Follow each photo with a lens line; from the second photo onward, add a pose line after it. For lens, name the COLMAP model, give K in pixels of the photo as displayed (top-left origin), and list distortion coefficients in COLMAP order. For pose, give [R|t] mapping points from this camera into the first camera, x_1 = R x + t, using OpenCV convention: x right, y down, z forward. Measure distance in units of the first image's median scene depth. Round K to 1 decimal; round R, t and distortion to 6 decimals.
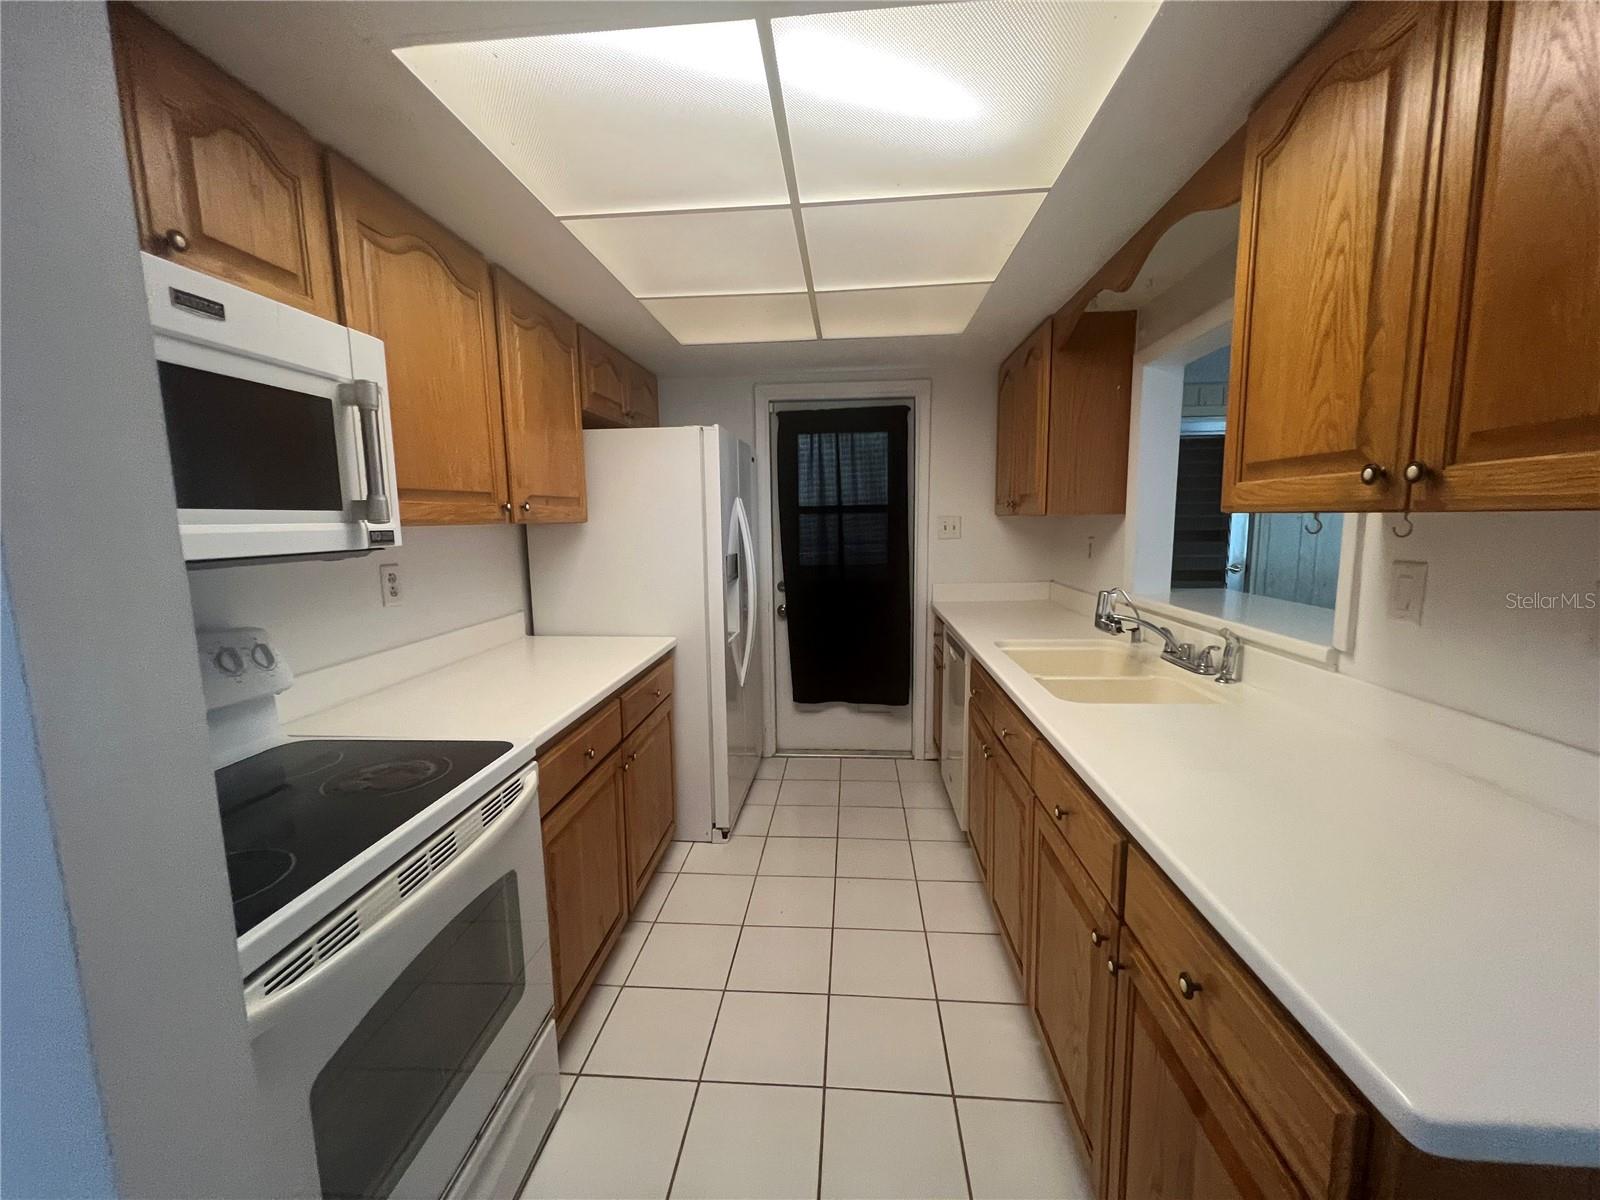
lens RADIAL K [[639.5, 0, 800.4], [0, 639.5, 602.4], [0, 0, 1]] dist [-0.000631, -0.000142]
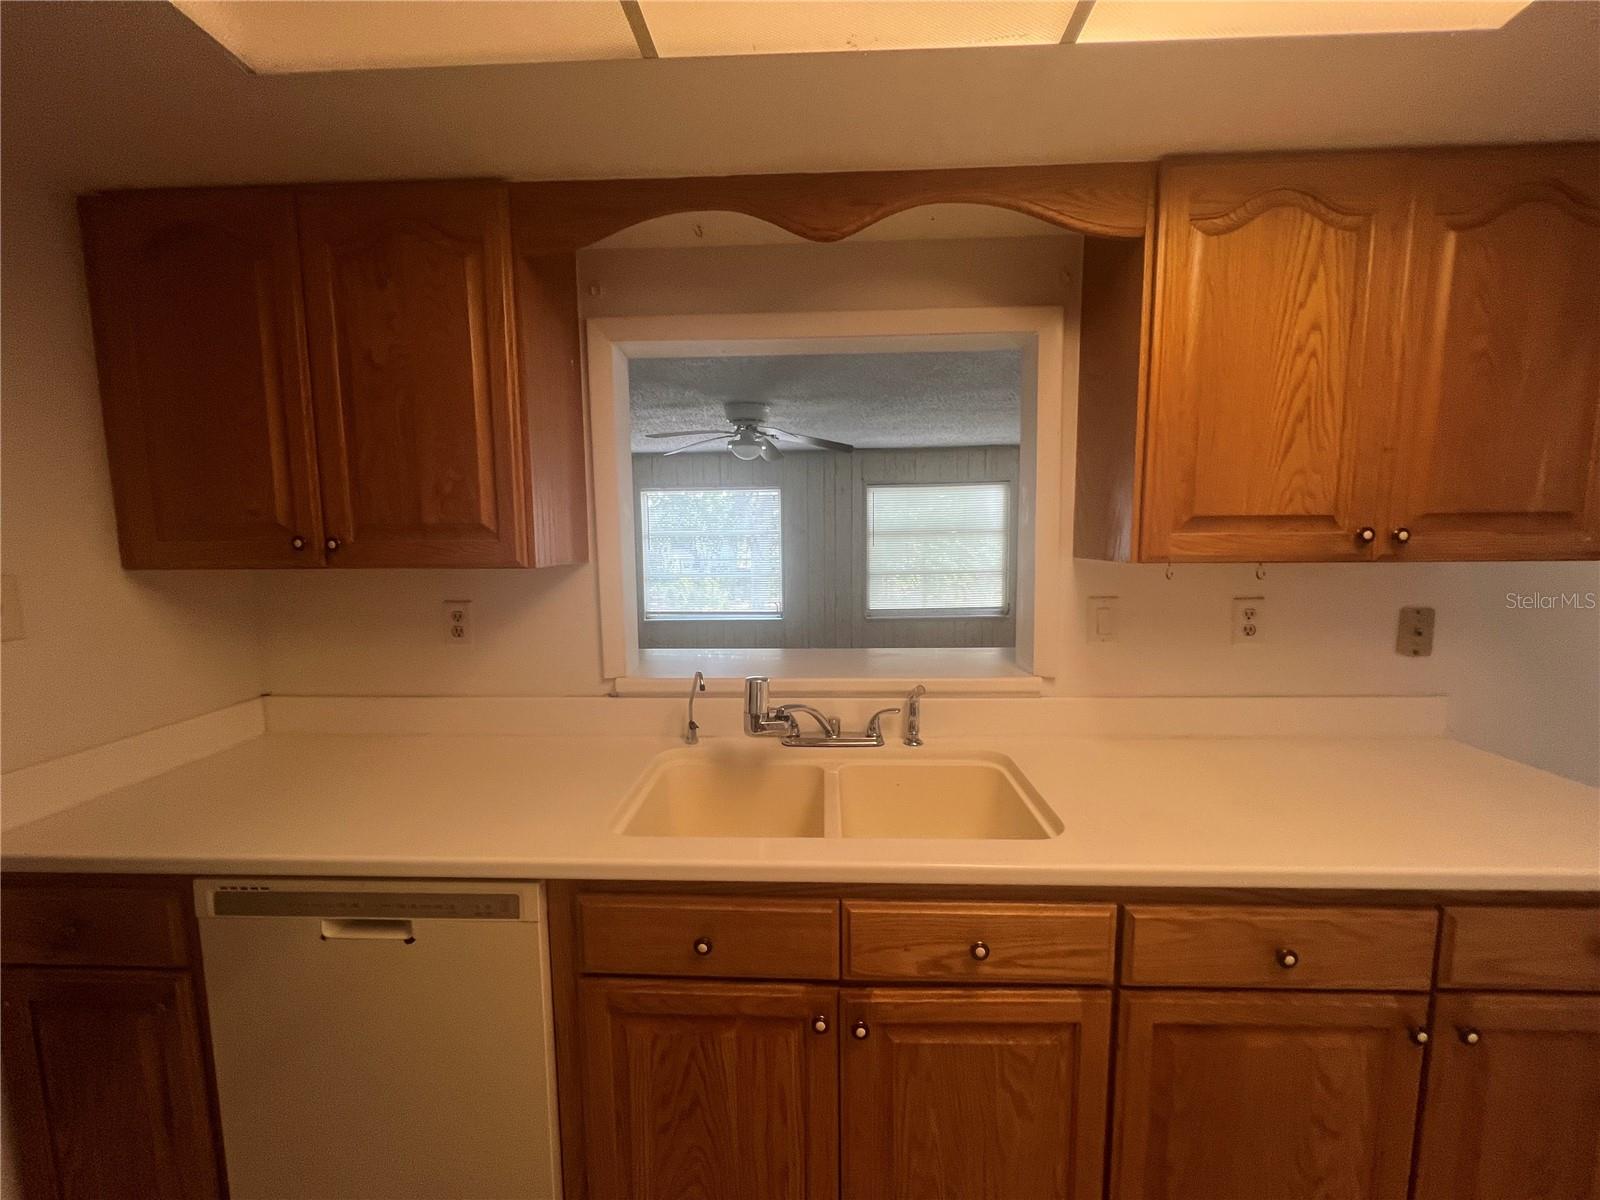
lens RADIAL K [[639.5, 0, 800.4], [0, 639.5, 602.4], [0, 0, 1]] dist [-0.000631, -0.000142]
pose [[-0.025382, -0.089684, 0.995647, -0.394798], [0.142971, 0.985404, 0.092406, -0.320759], [-0.989401, 0.144694, -0.012189, 2.001393]]
